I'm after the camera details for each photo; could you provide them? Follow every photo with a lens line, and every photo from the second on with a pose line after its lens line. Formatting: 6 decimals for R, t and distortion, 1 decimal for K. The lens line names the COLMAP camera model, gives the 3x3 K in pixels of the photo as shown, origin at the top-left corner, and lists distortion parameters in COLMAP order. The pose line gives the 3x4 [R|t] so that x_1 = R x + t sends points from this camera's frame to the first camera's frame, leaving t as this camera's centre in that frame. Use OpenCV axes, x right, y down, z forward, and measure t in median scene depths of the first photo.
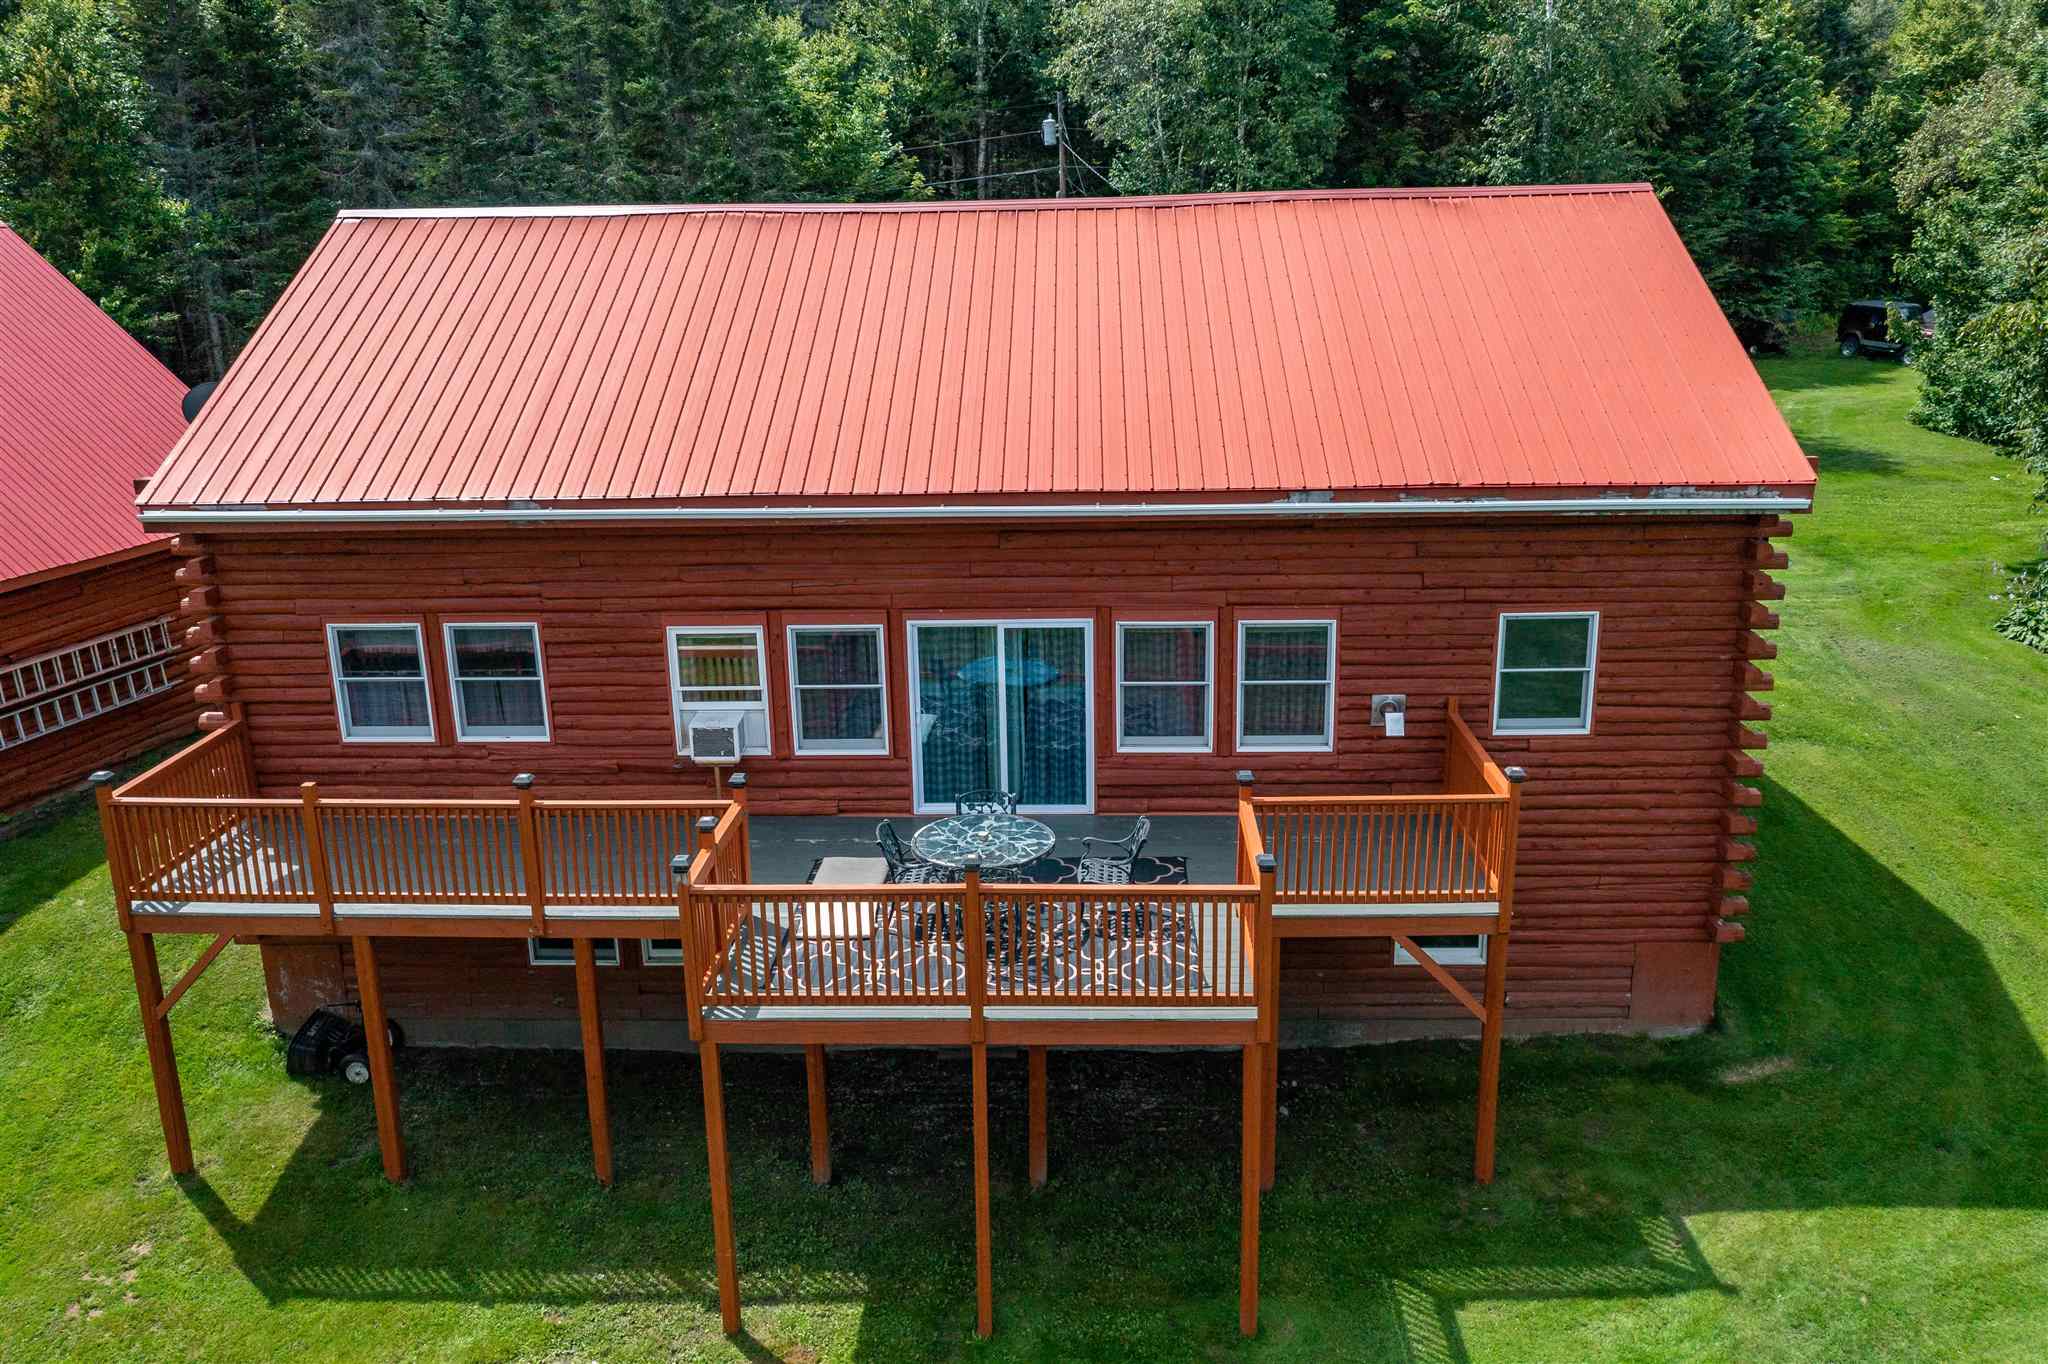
lens RADIAL K [[1674.3, 0, 1024.0], [0, 1674.3, 682.0], [0, 0, 1]] dist [-0.014691, -0.002955]
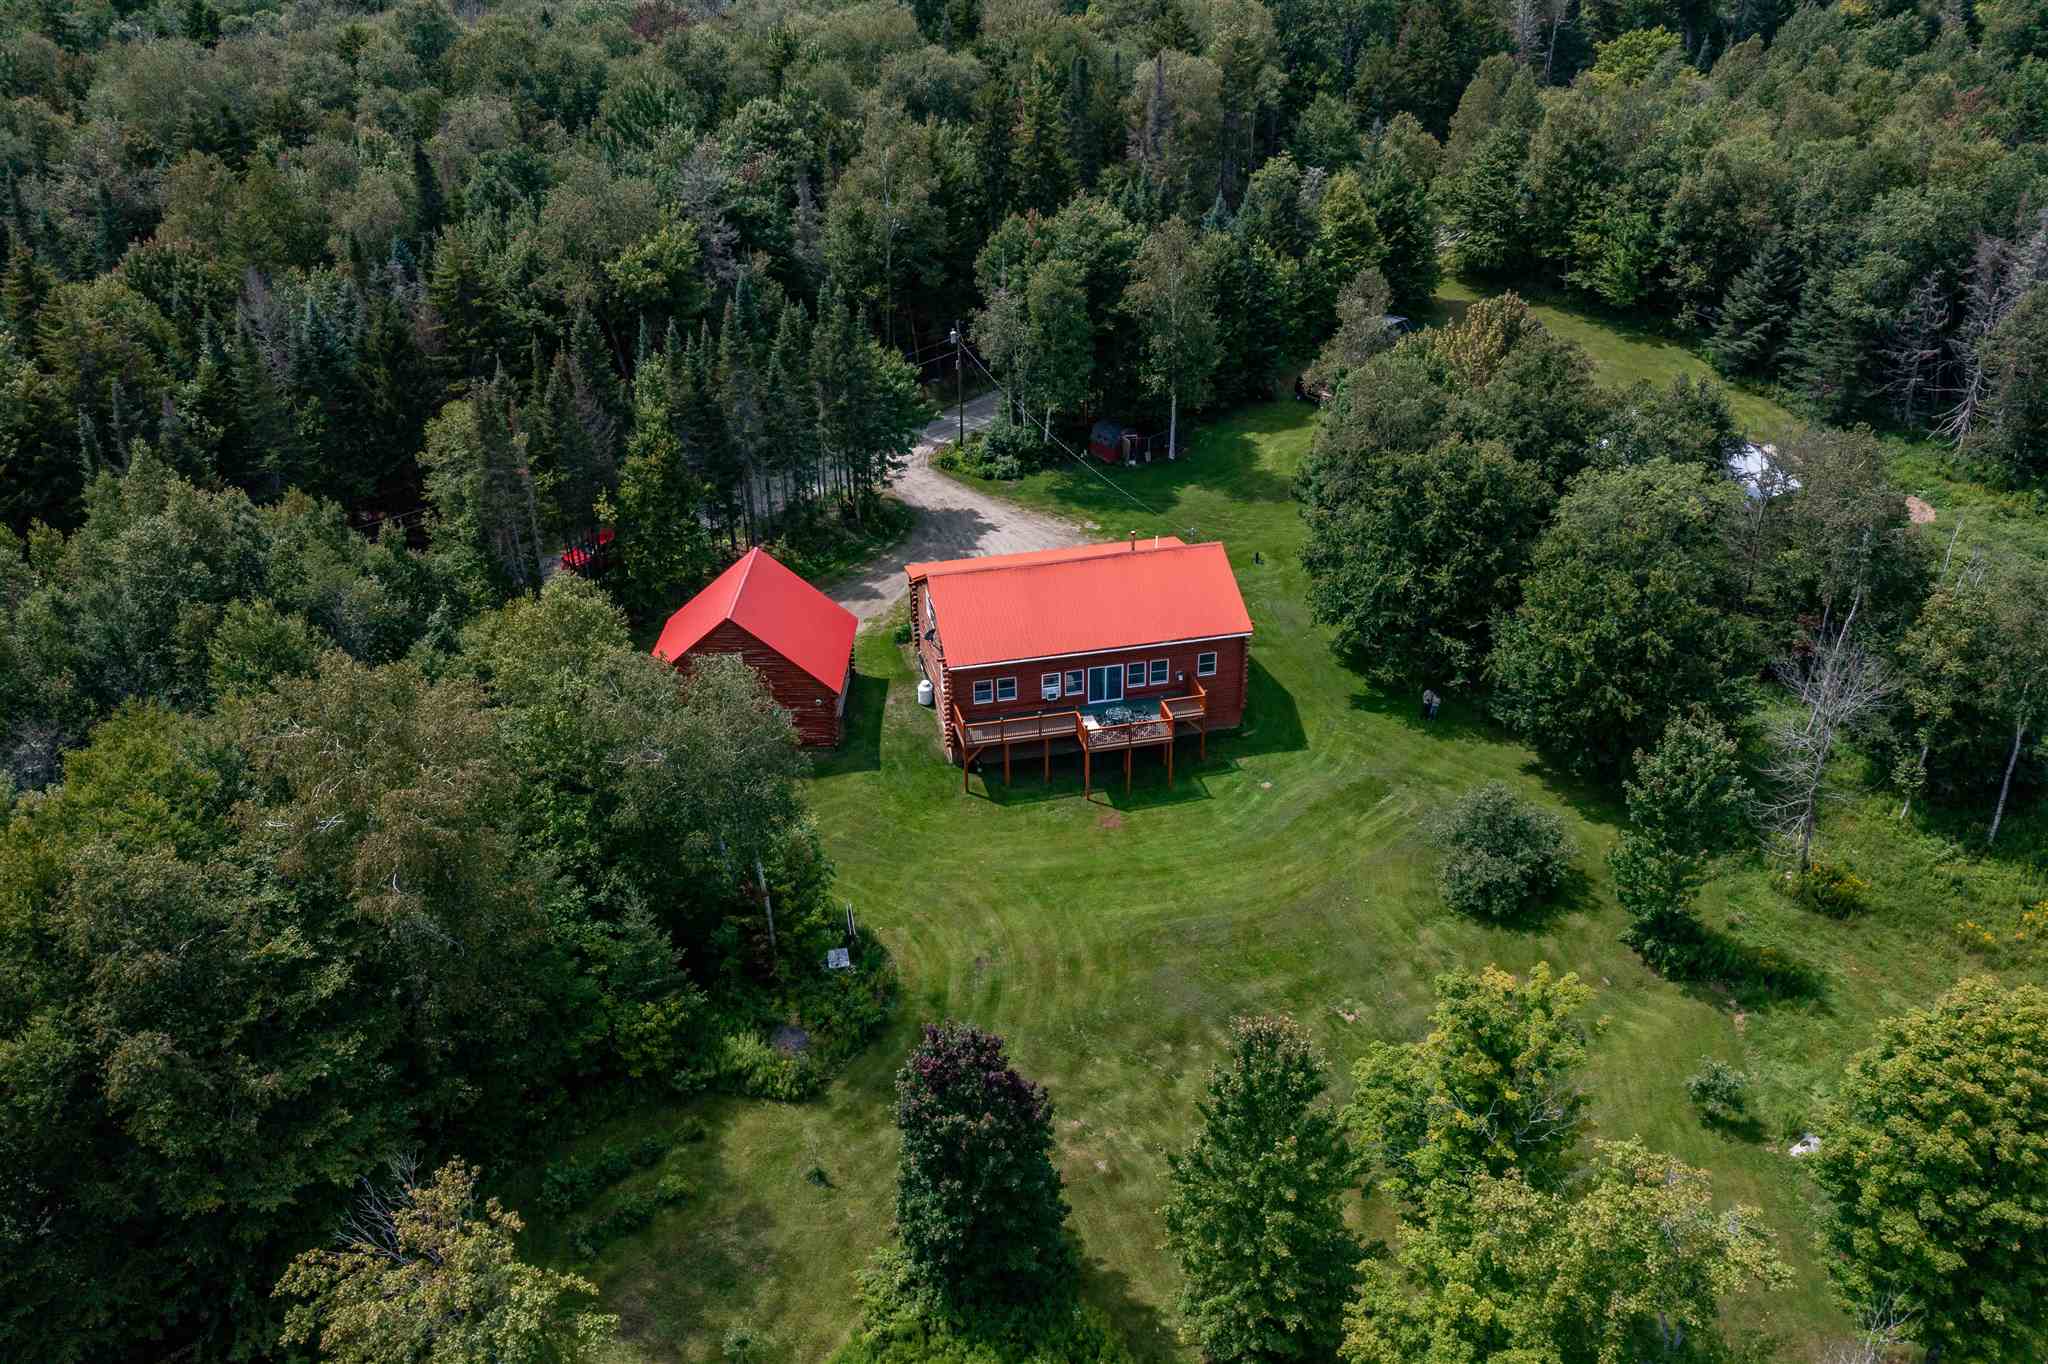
lens RADIAL K [[1674.3, 0, 1024.0], [0, 1674.3, 682.0], [0, 0, 1]] dist [-0.014691, -0.002955]
pose [[0.967273, -0.119607, 0.223779, -1.400161], [0.073752, 0.976381, 0.203076, -1.041173], [-0.242783, -0.179926, 0.953249, -3.807150]]
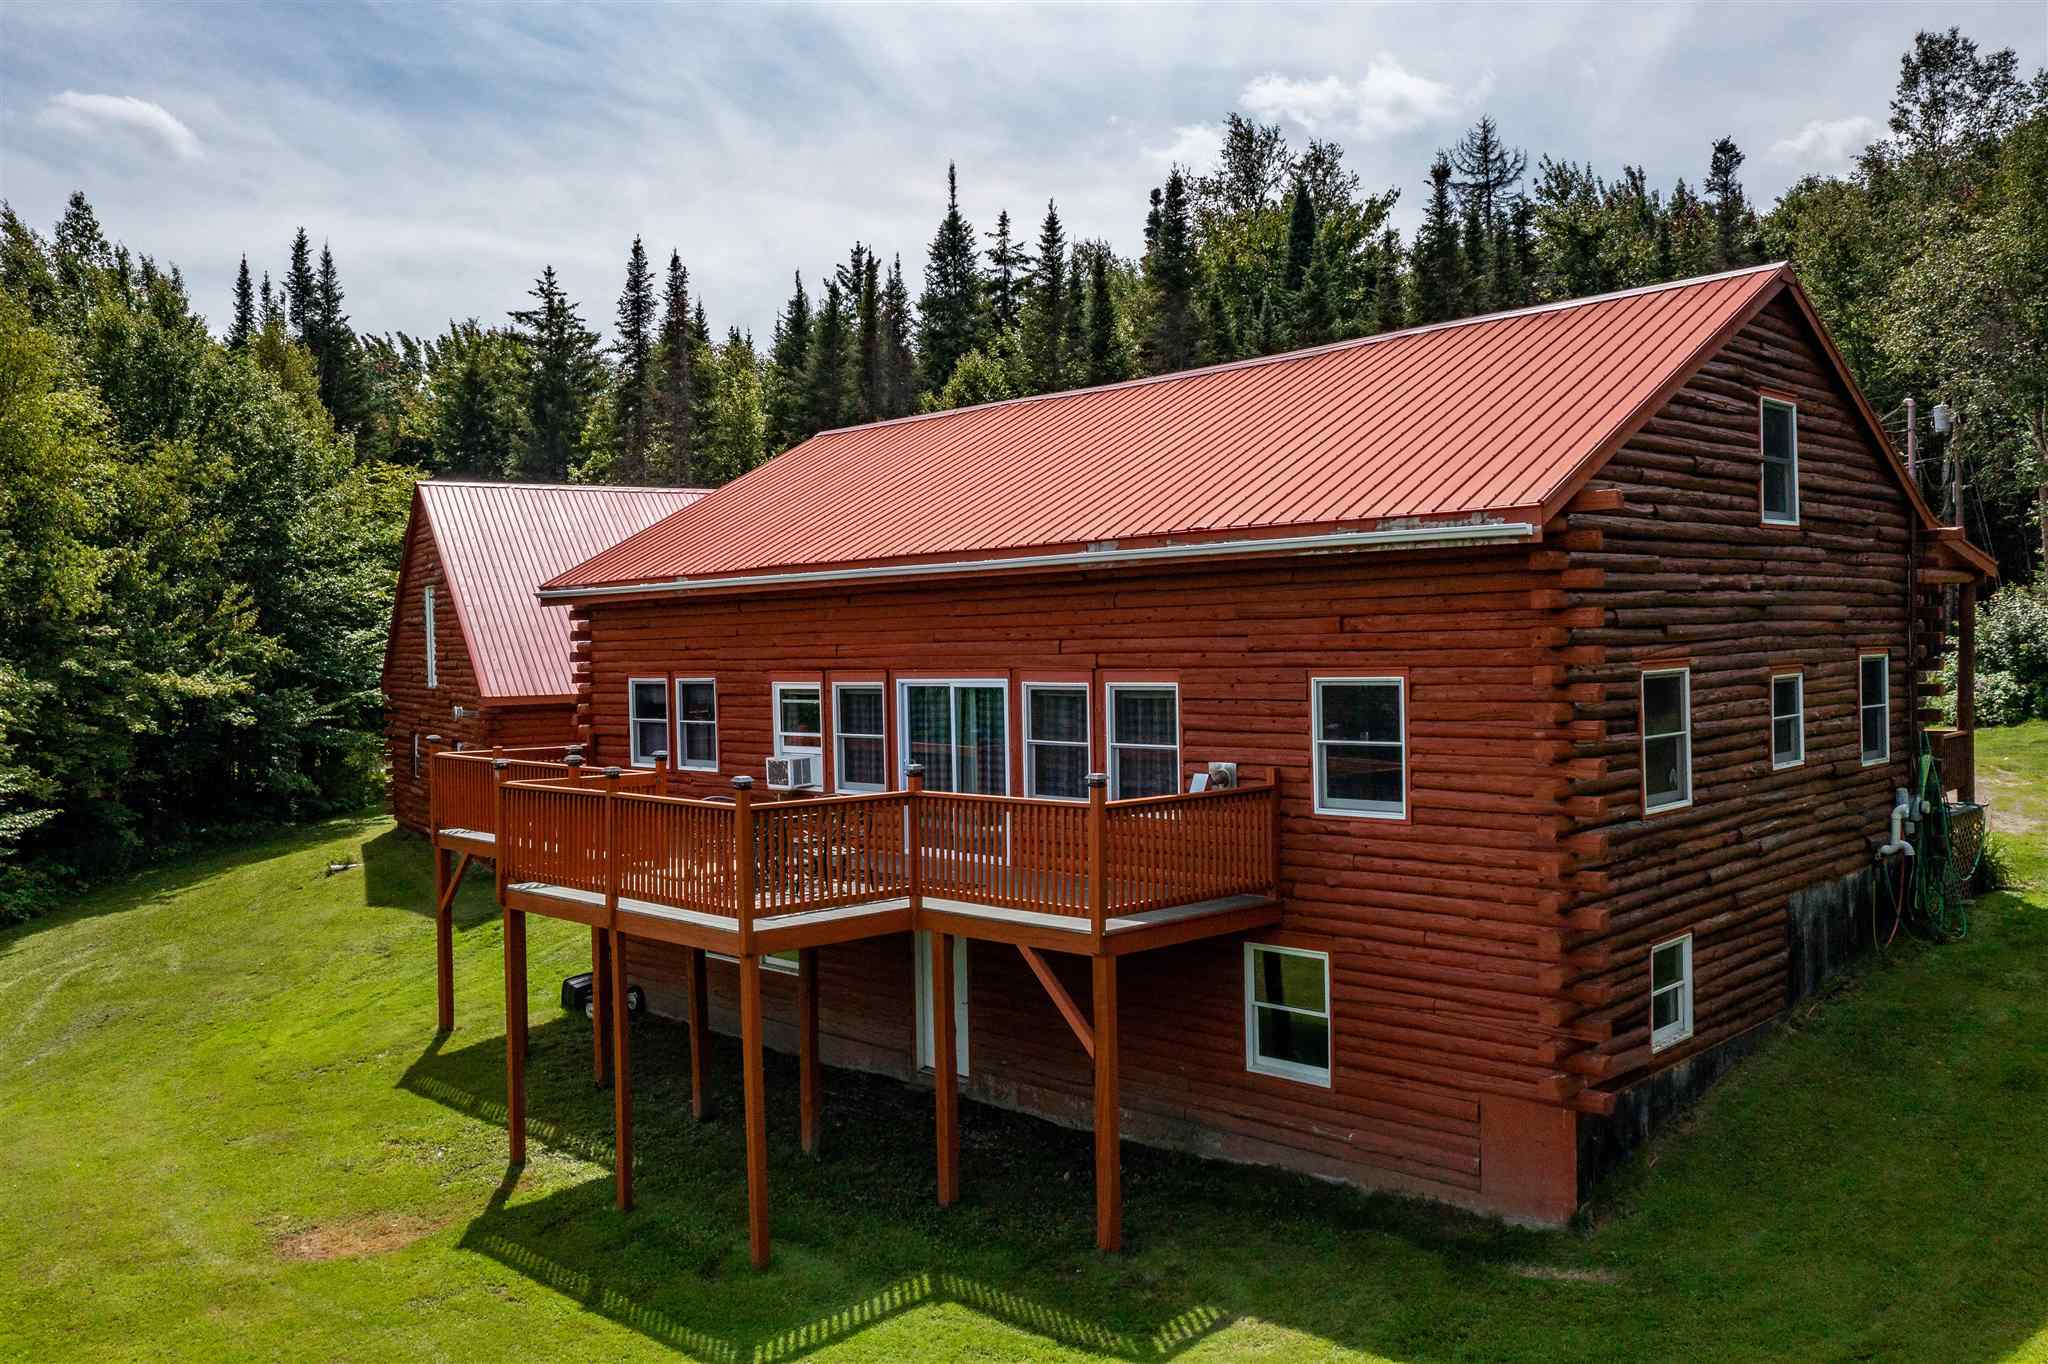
lens RADIAL K [[1674.3, 0, 1024.0], [0, 1674.3, 682.0], [0, 0, 1]] dist [-0.014691, -0.002955]
pose [[0.727034, 0.017337, -0.686383, 0.802869], [-0.189039, 0.966099, -0.175832, 0.155401], [0.660065, 0.257589, 0.705664, 0.226446]]
